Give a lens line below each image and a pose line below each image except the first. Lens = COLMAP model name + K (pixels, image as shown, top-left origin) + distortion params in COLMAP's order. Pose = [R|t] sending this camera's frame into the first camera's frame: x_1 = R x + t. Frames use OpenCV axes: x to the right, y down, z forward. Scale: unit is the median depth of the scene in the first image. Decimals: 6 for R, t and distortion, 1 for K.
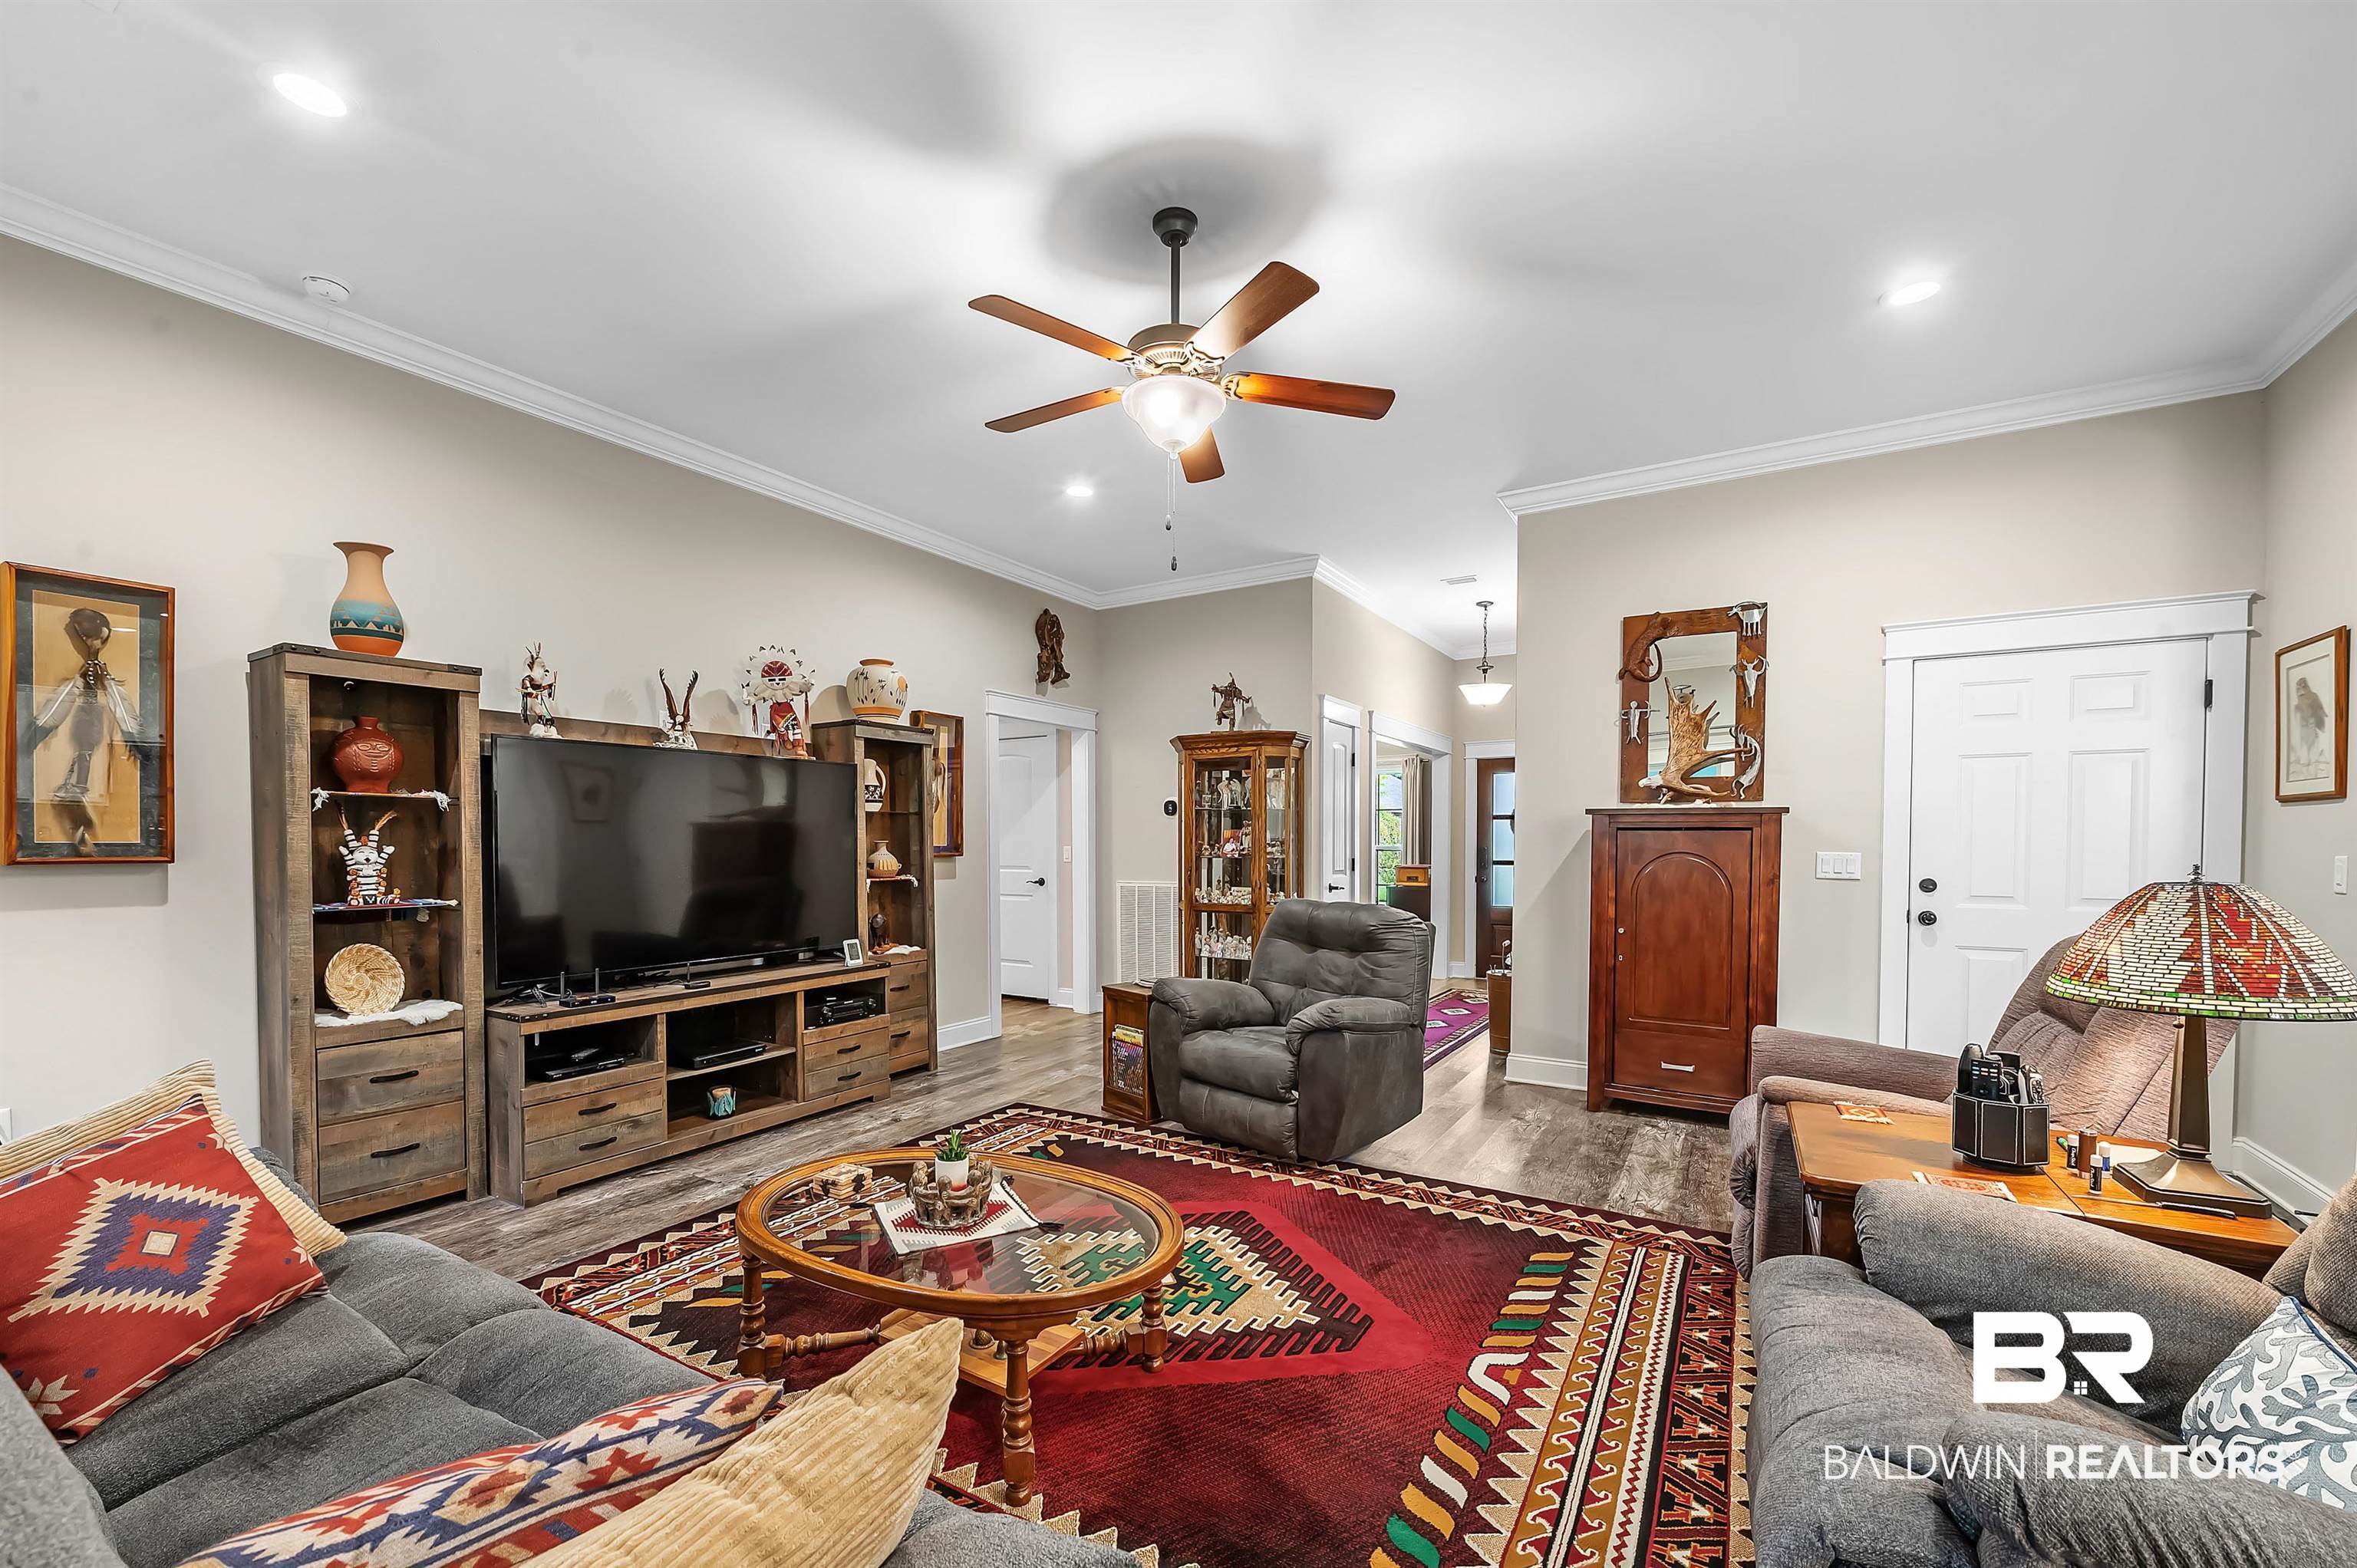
lens RADIAL K [[936.7, 0, 1197.4], [0, 936.7, 858.7], [0, 0, 1]] dist [-0.003595, 0.000069]
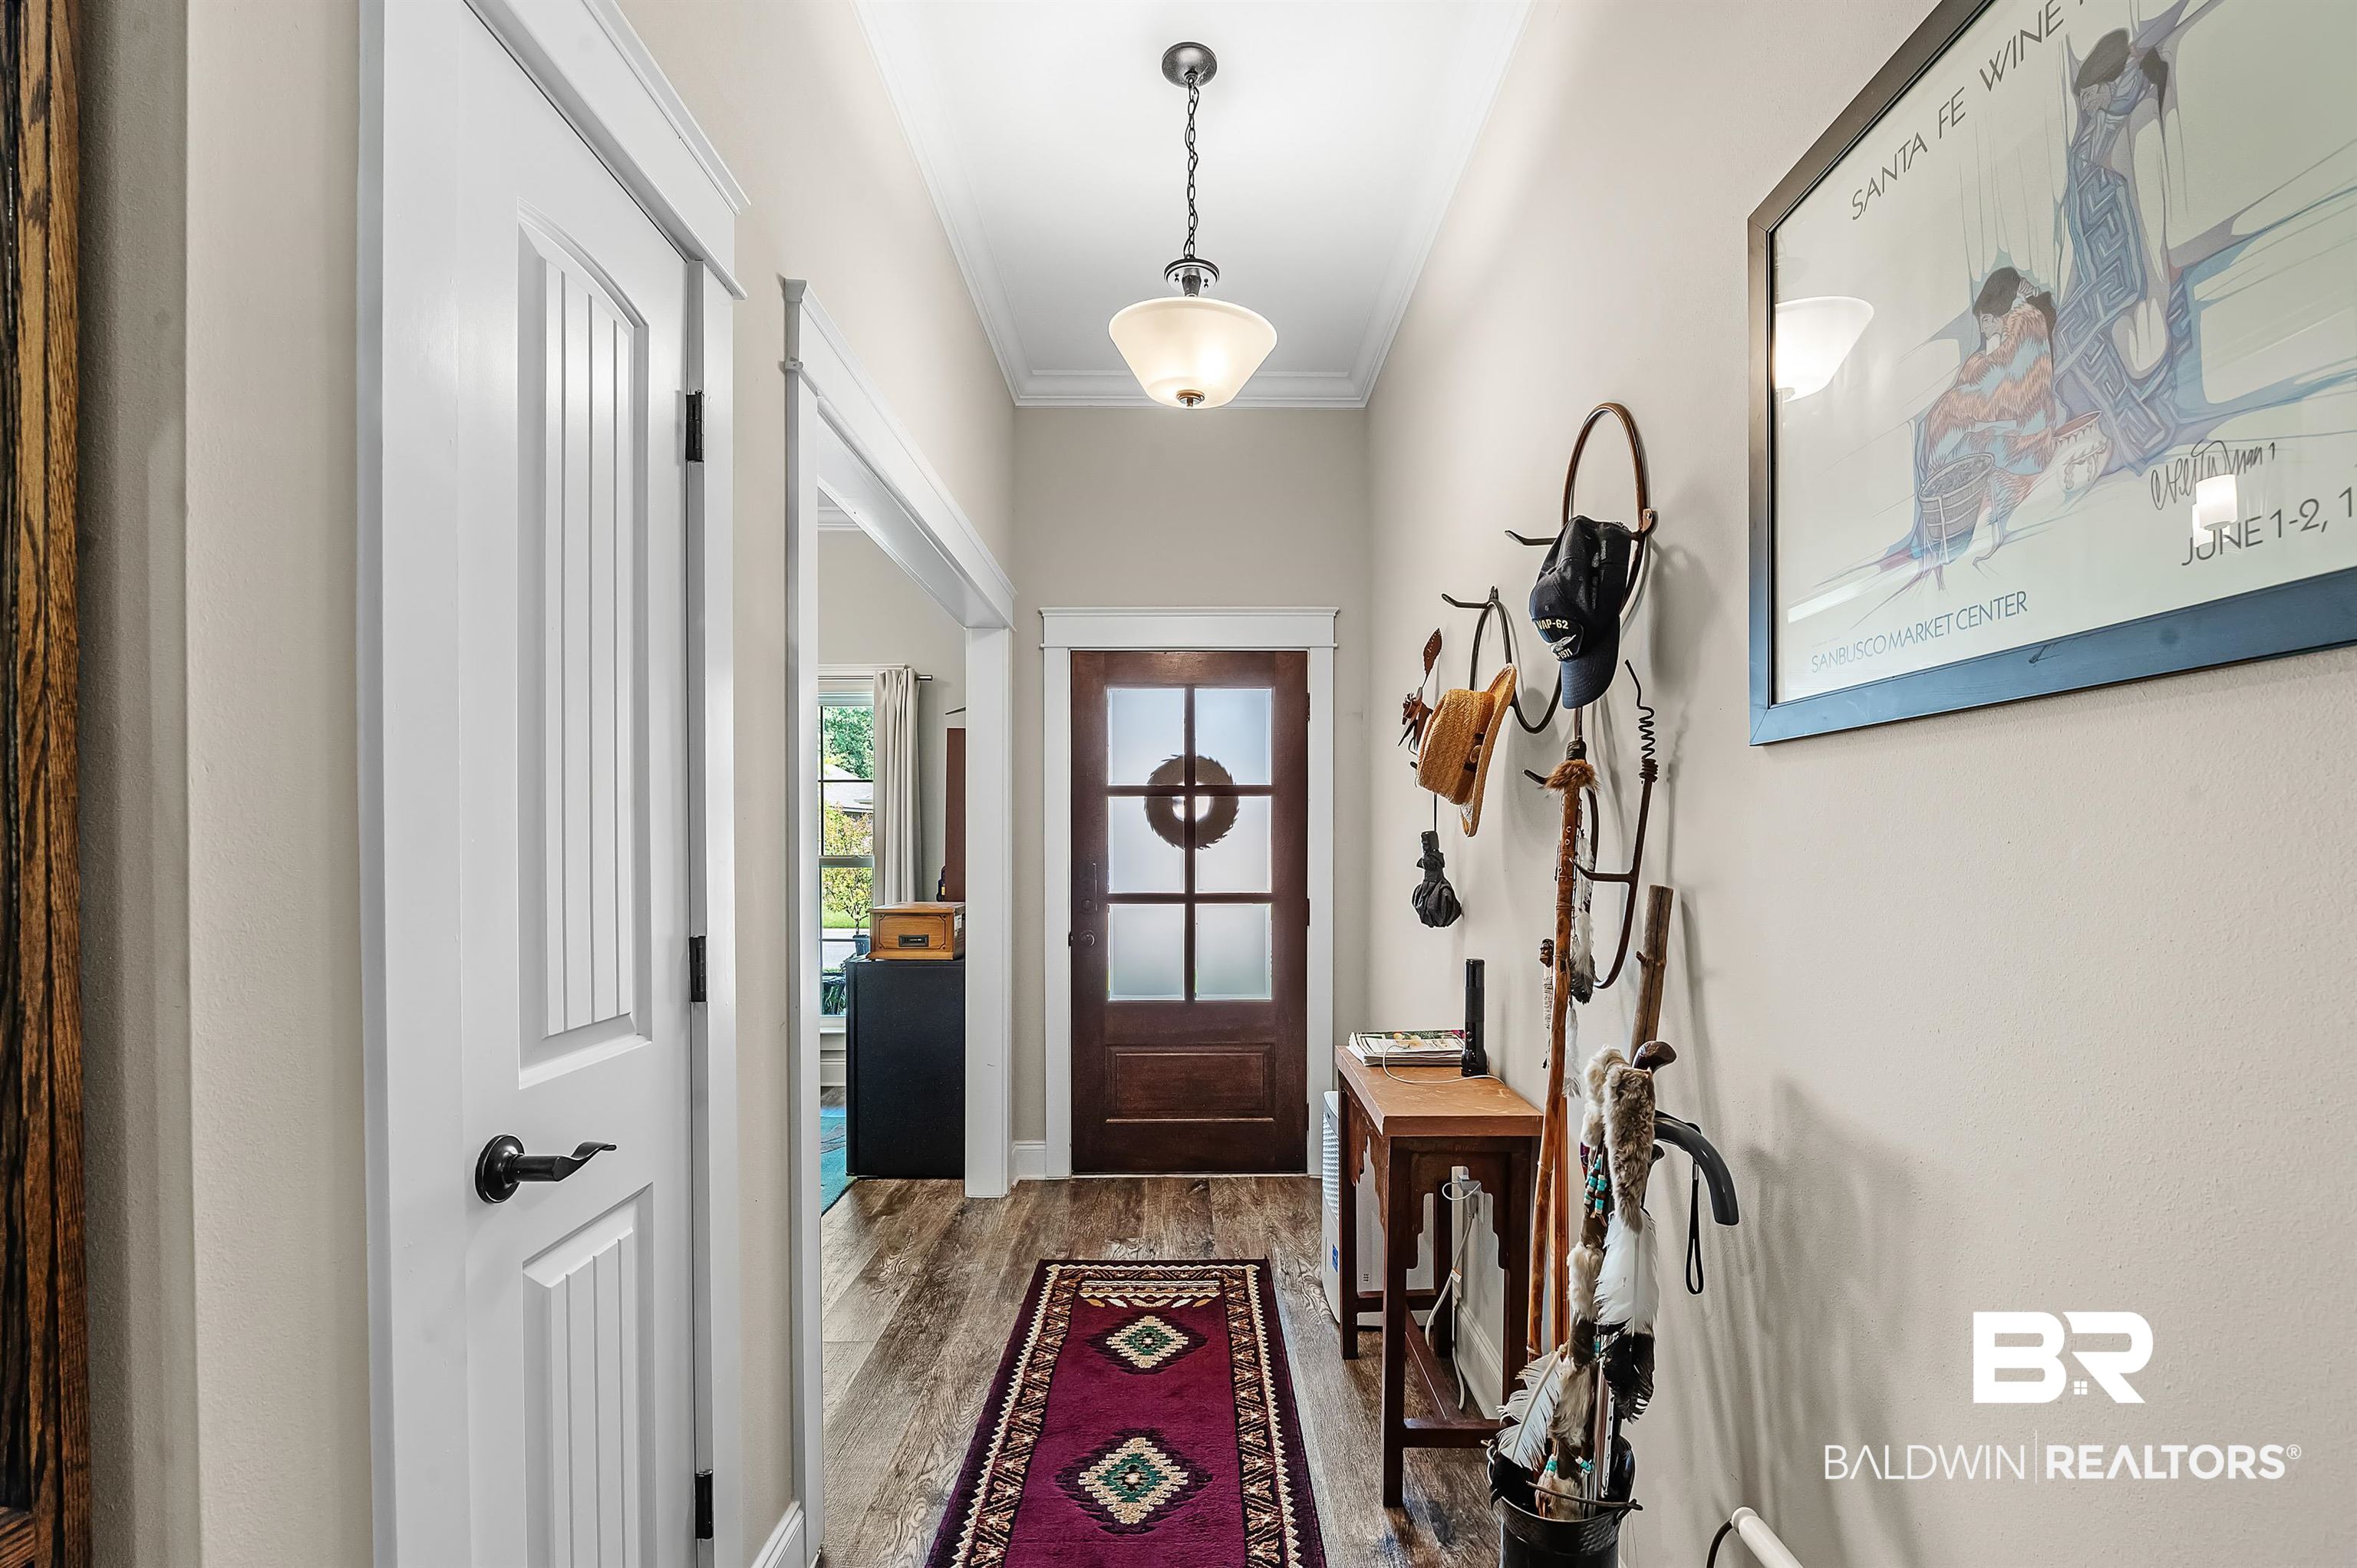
lens RADIAL K [[998.5, 0, 1193.0], [0, 998.5, 860.1], [0, 0, 1]] dist [-0.003201, -0.000516]
pose [[0.856089, -0.003515, 0.516816, 0.253693], [0.006371, 0.999973, -0.003753, -0.024726], [-0.516789, 0.006505, 0.856088, 1.305453]]
